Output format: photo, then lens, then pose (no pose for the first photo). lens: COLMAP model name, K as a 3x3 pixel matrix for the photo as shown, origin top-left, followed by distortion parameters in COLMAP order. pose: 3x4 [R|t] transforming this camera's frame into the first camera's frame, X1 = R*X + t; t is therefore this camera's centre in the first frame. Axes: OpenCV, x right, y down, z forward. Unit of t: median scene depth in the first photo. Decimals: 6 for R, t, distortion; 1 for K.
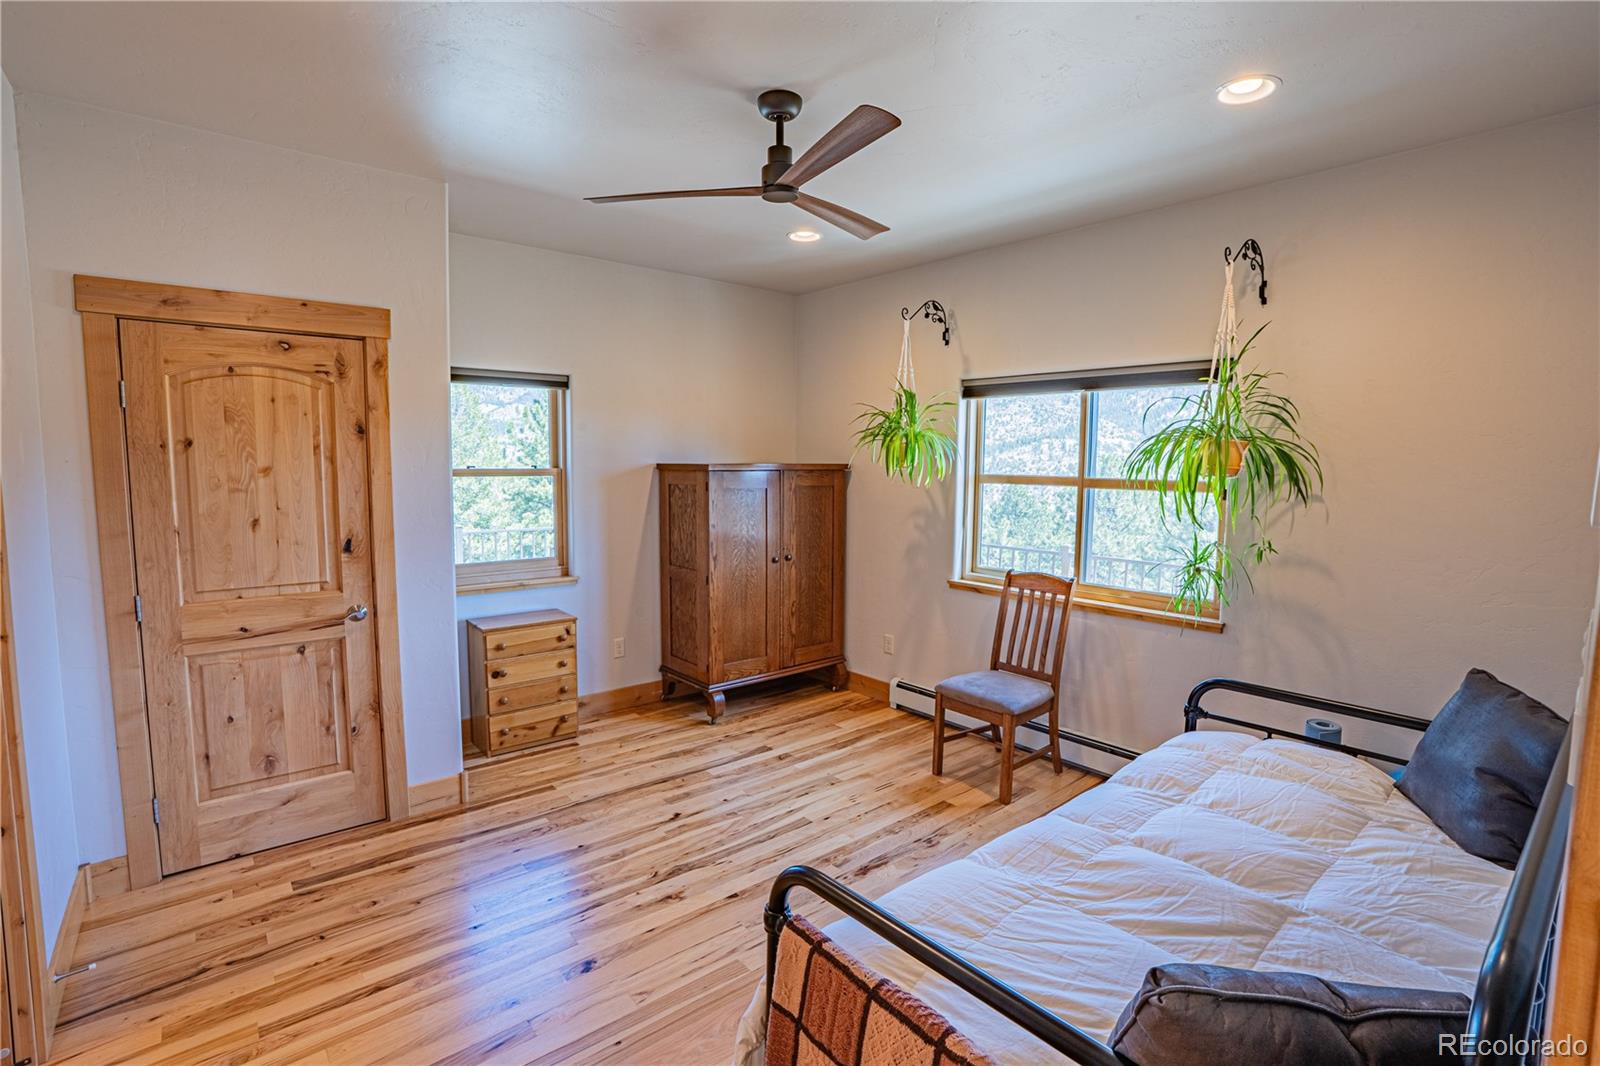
lens RADIAL K [[747.4, 0, 806.2], [0, 747.4, 528.0], [0, 0, 1]] dist [-0.063244, 0.020648]
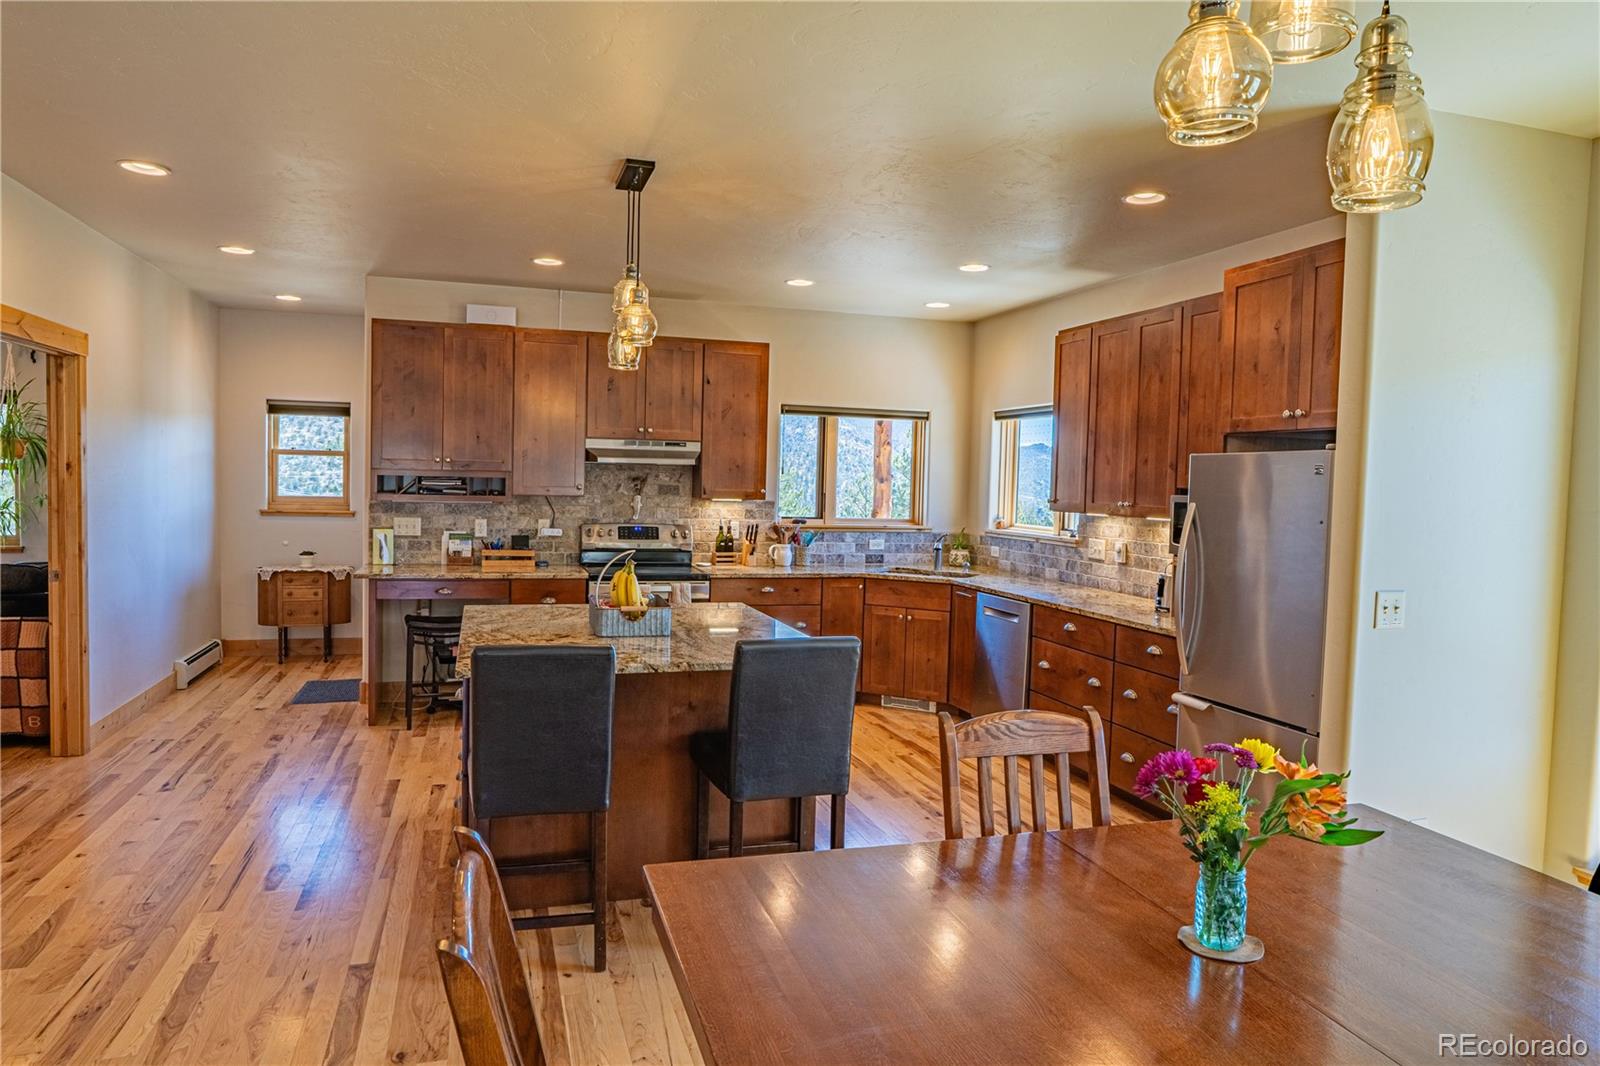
lens RADIAL K [[1003.1, 0, 796.5], [0, 1003.1, 531.5], [0, 0, 1]] dist [-0.042180, 0.031066]
pose [[0.395059, -0.049127, 0.917341, -0.653627], [0.060755, 0.997780, 0.027270, 0.113098], [-0.916645, 0.044959, 0.397166, -1.235523]]
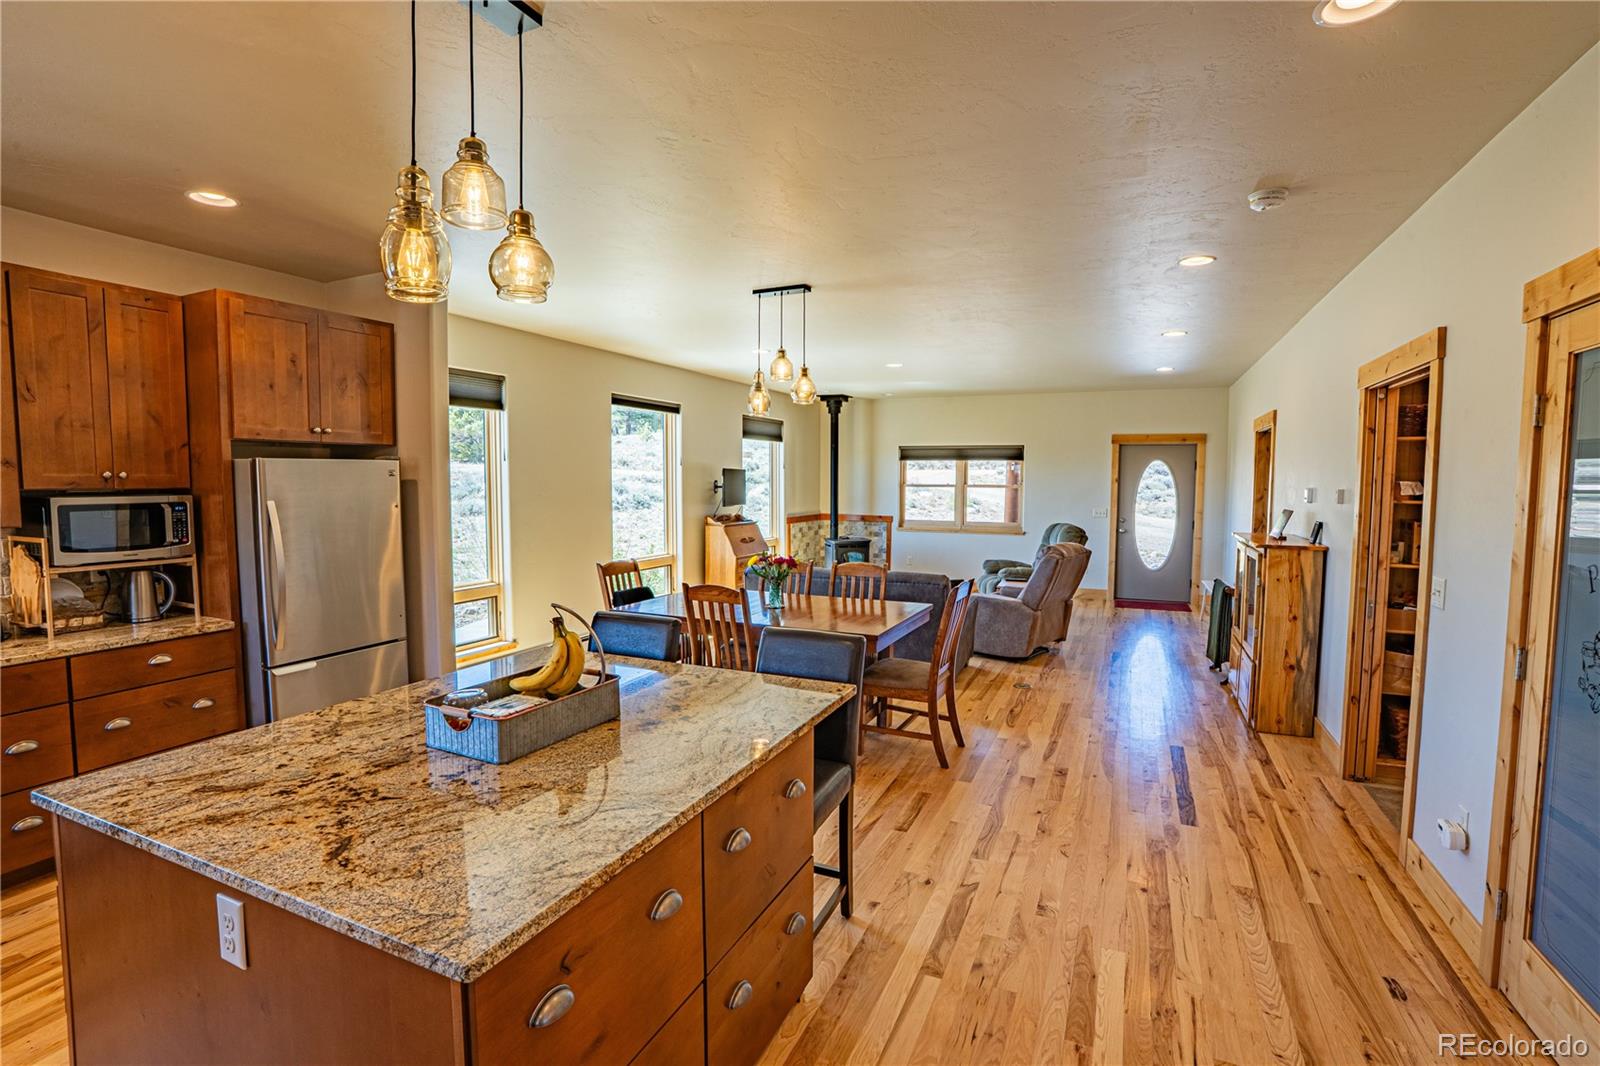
lens RADIAL K [[747.4, 0, 800.8], [0, 747.4, 529.6], [0, 0, 1]] dist [-0.063244, 0.020648]
pose [[-0.903962, 0.013848, -0.427388, 0.221563], [-0.052499, 0.988320, 0.143064, 0.017926], [0.424377, 0.151762, -0.892677, -0.205868]]
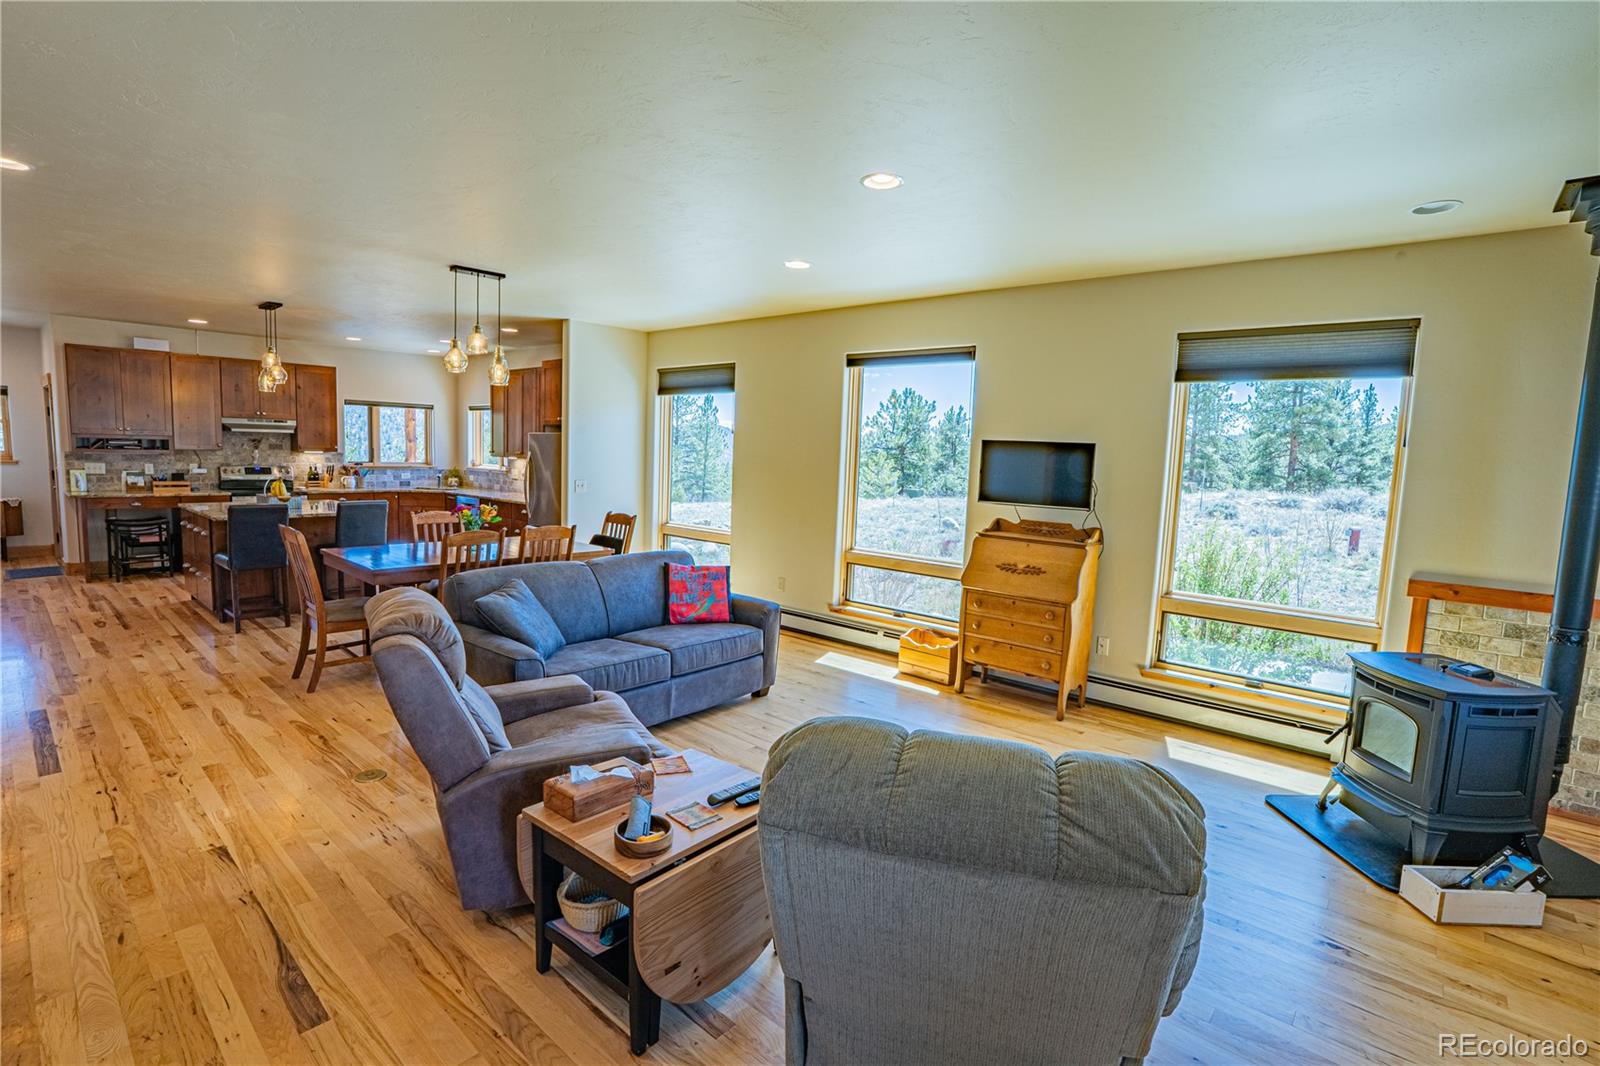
lens RADIAL K [[747.4, 0, 803.2], [0, 747.4, 531.7], [0, 0, 1]] dist [-0.063244, 0.020648]
pose [[-0.144872, -0.122374, 0.981854, -1.608328], [0.052383, 0.989982, 0.131116, 0.126630], [-0.988063, 0.070428, -0.137011, -1.628027]]
